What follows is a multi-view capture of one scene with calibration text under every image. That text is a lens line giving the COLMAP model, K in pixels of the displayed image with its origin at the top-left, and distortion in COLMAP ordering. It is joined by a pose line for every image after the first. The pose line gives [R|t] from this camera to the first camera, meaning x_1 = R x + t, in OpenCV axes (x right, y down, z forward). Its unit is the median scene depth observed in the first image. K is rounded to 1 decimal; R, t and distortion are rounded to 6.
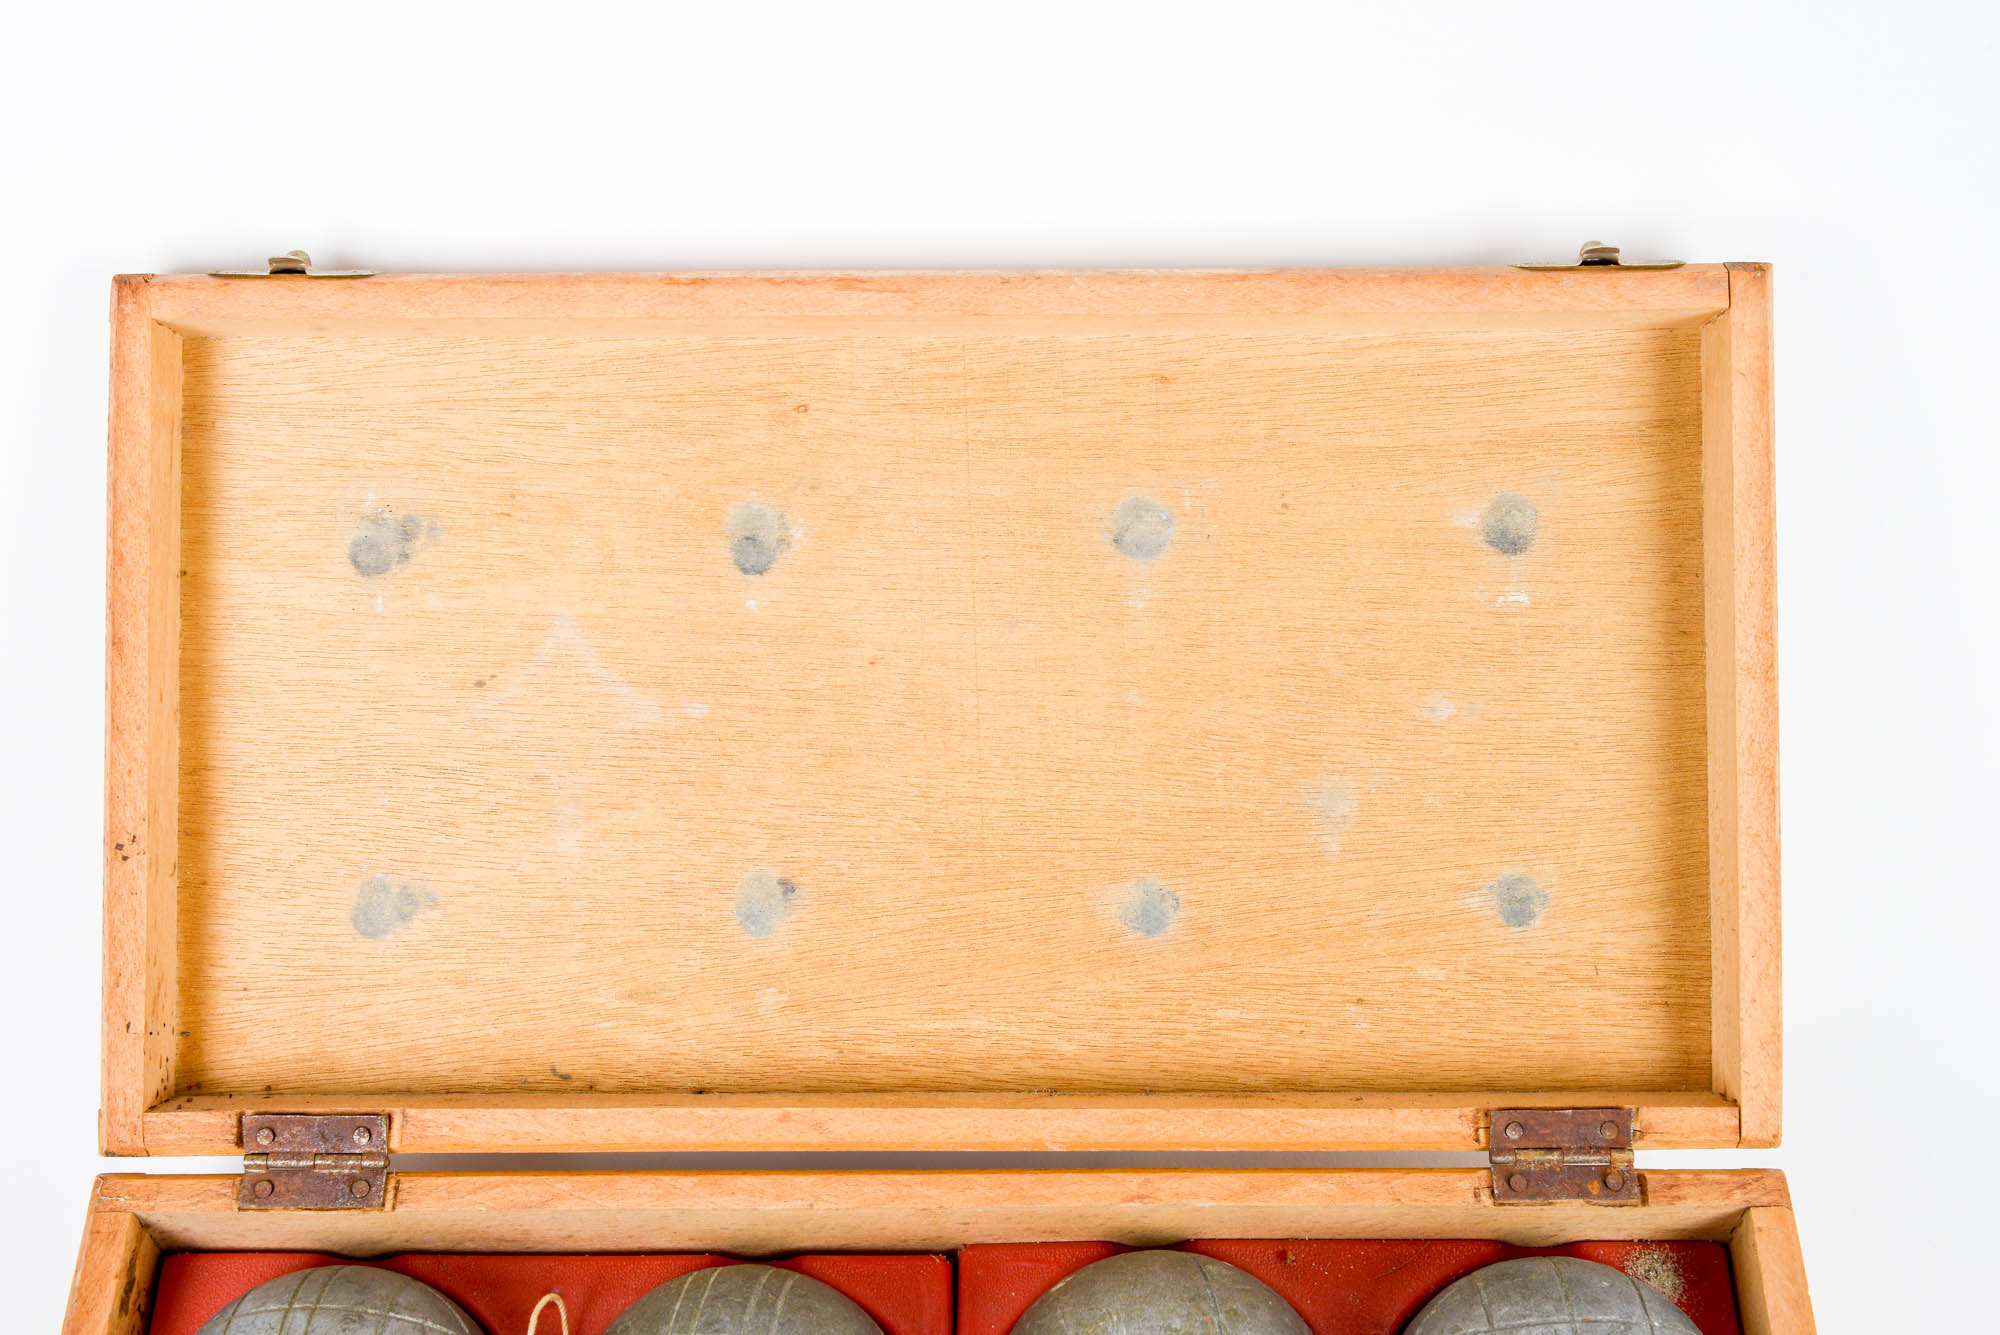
lens RADIAL K [[2600.6, 0, 1000.0], [0, 2600.6, 667.5], [0, 0, 1]] dist [0.024127, 0.039590]
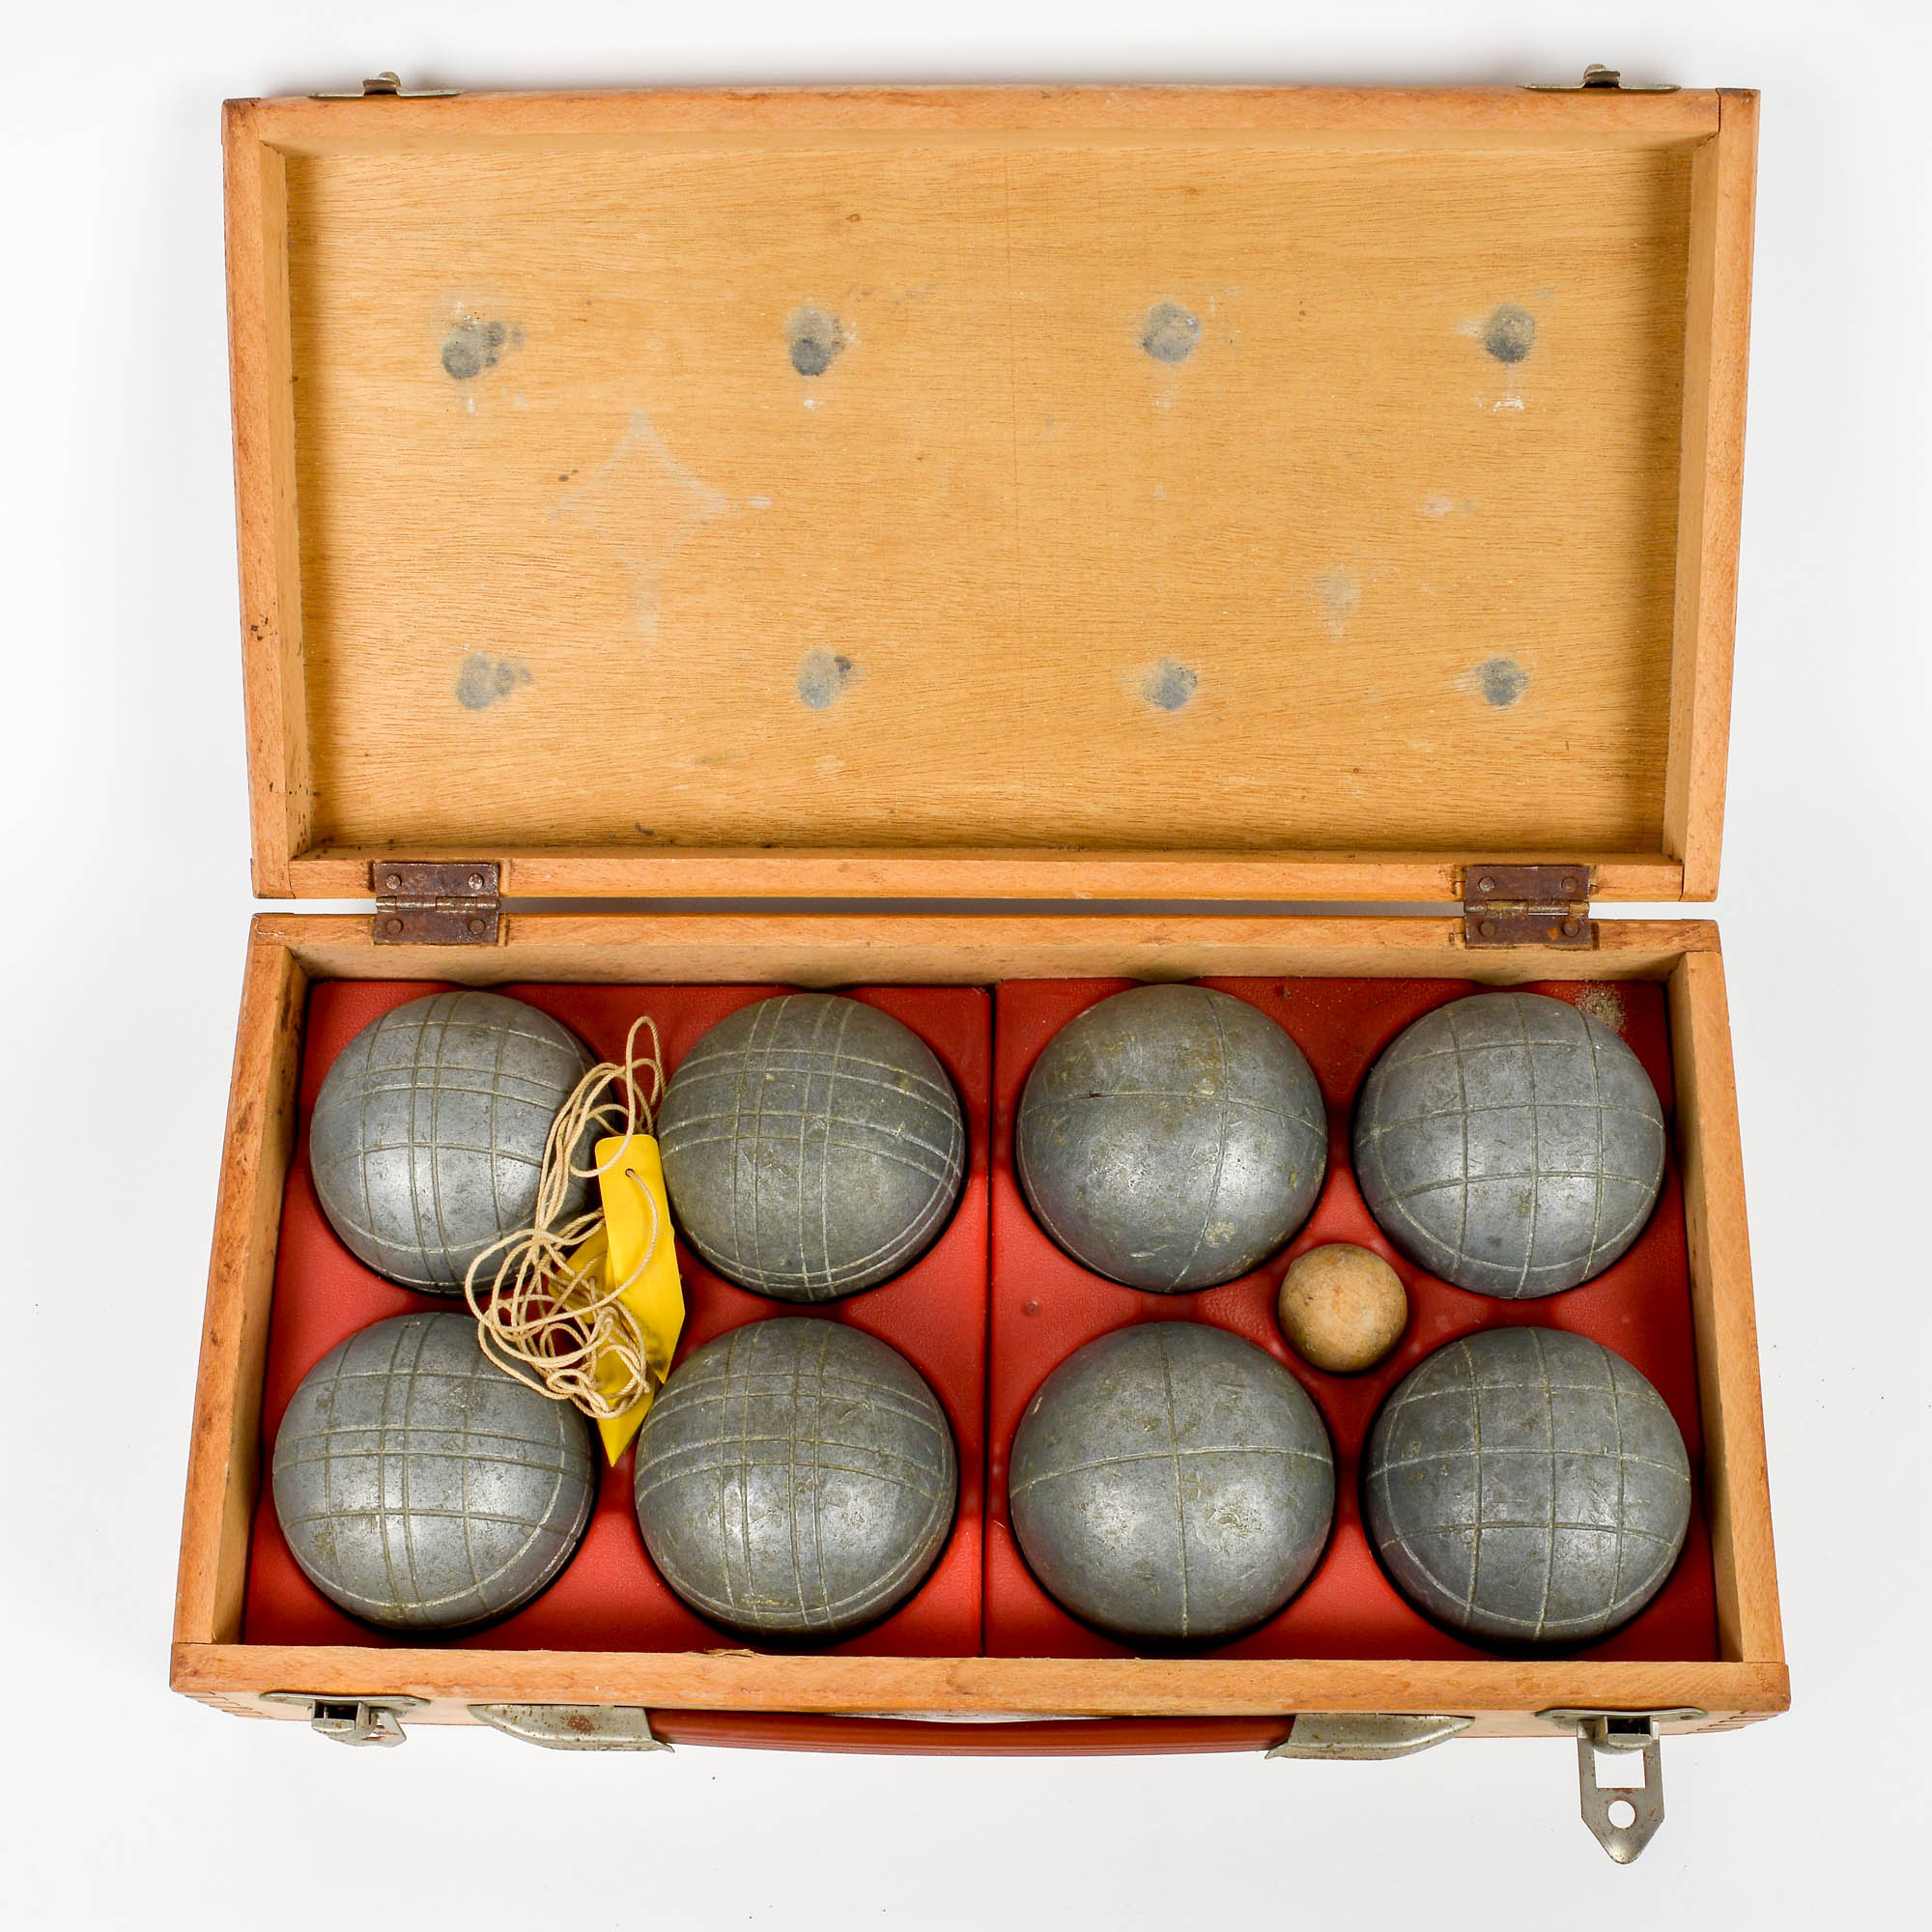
lens RADIAL K [[2508.6, 0, 963.3], [0, 2508.6, 1114.7], [0, 0, 1]] dist [-0.128029, 0.071246]
pose [[0.999764, 0.008773, -0.019868, -0.008108], [-0.003559, 0.968597, 0.248611, 0.005667], [0.021425, -0.248481, 0.968400, -0.080249]]
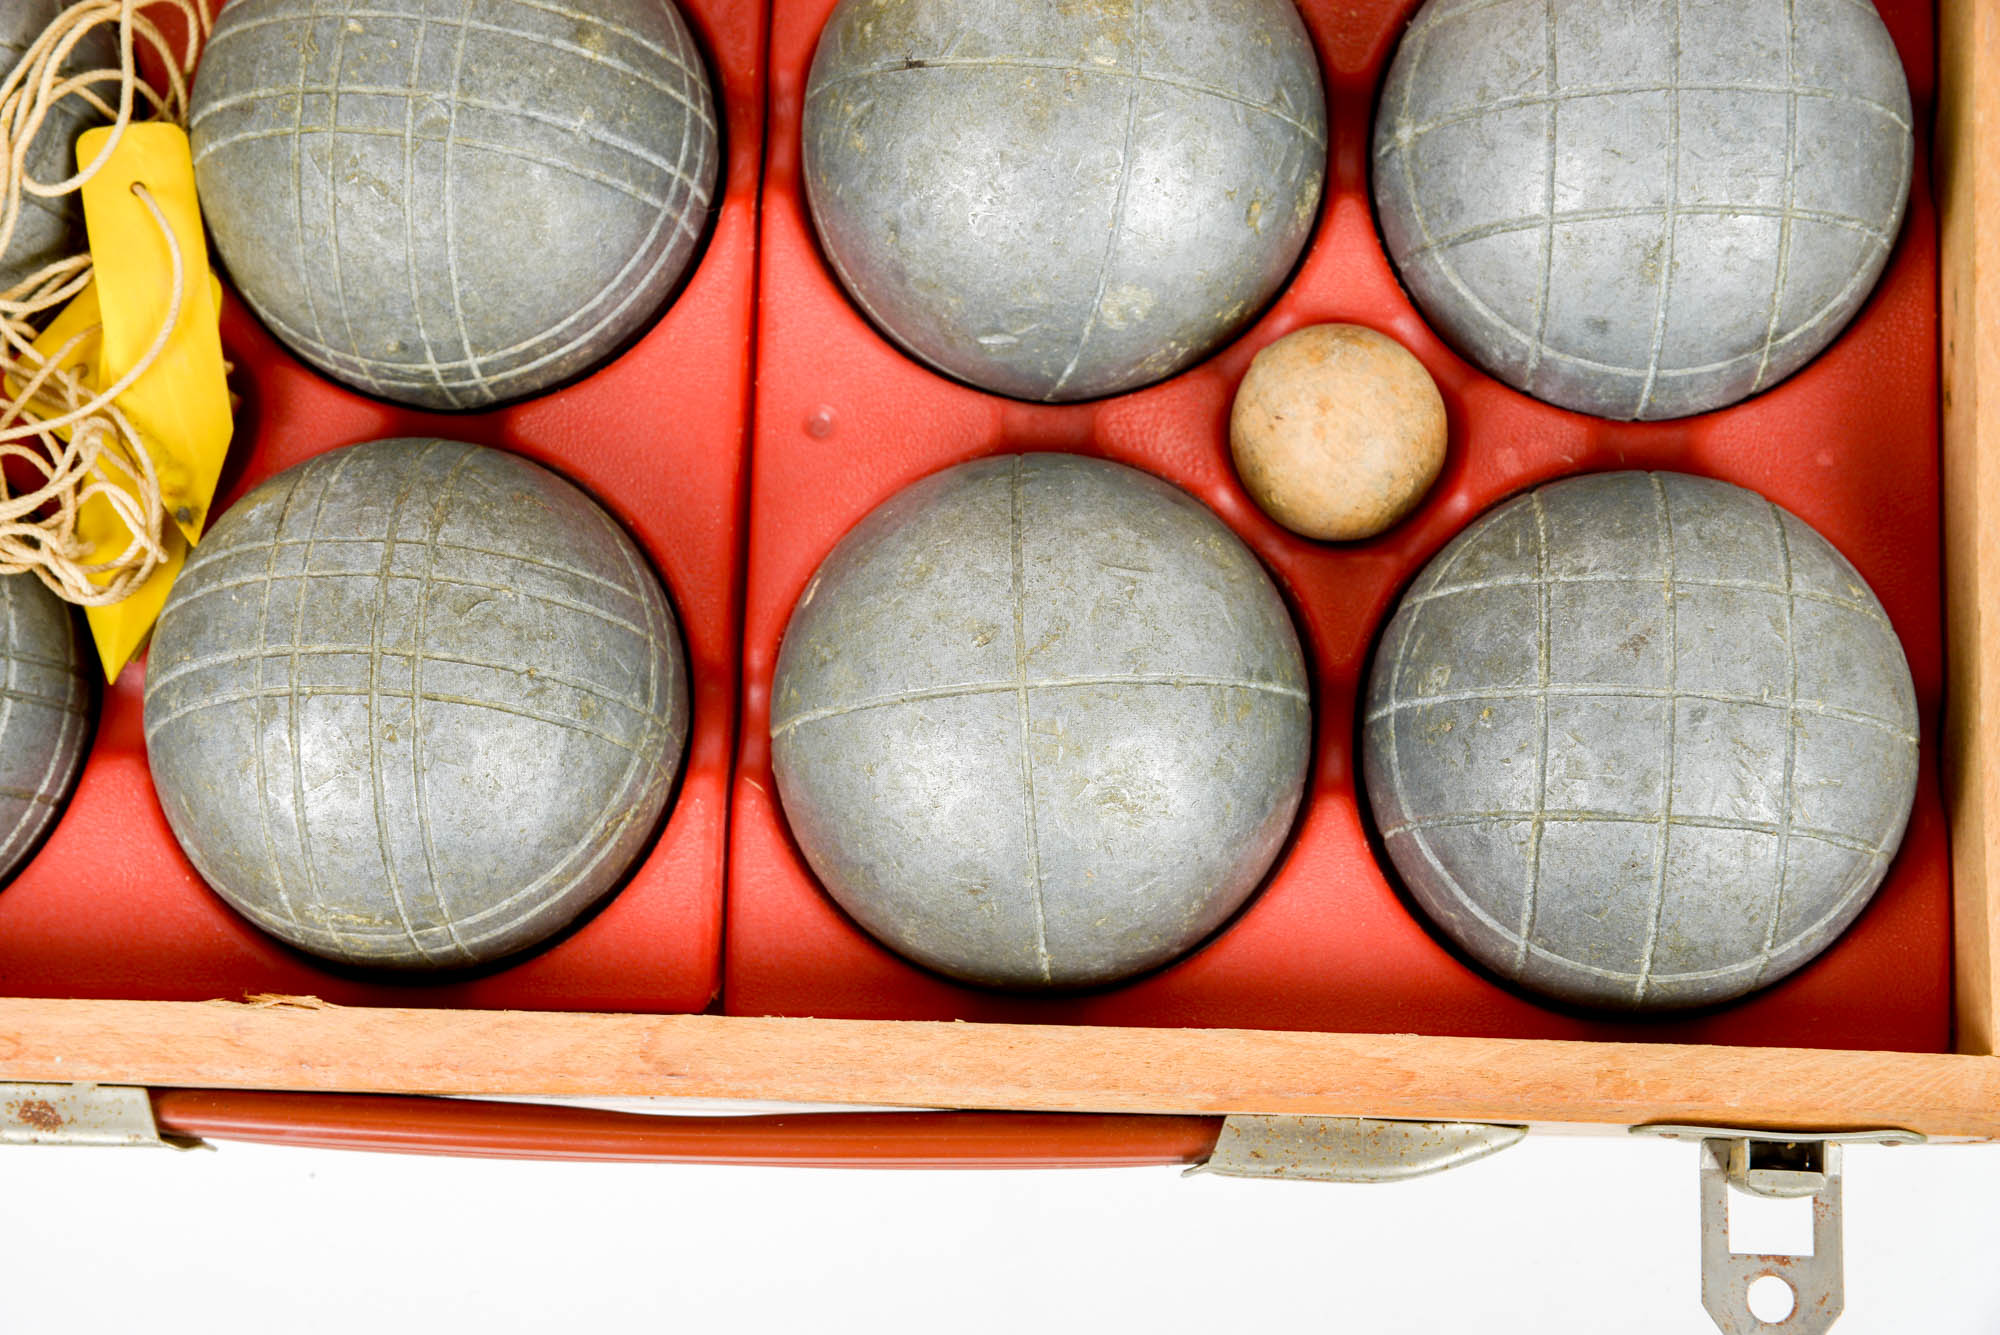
lens RADIAL K [[3205.1, 0, 1000.0], [0, 3205.1, 667.5], [0, 0, 1]] dist [0.050476, -0.017558]
pose [[0.998993, 0.025085, -0.037189, 0.077271], [-0.007349, 0.909354, 0.415957, 0.064951], [0.044253, -0.415265, 0.908623, 0.161671]]
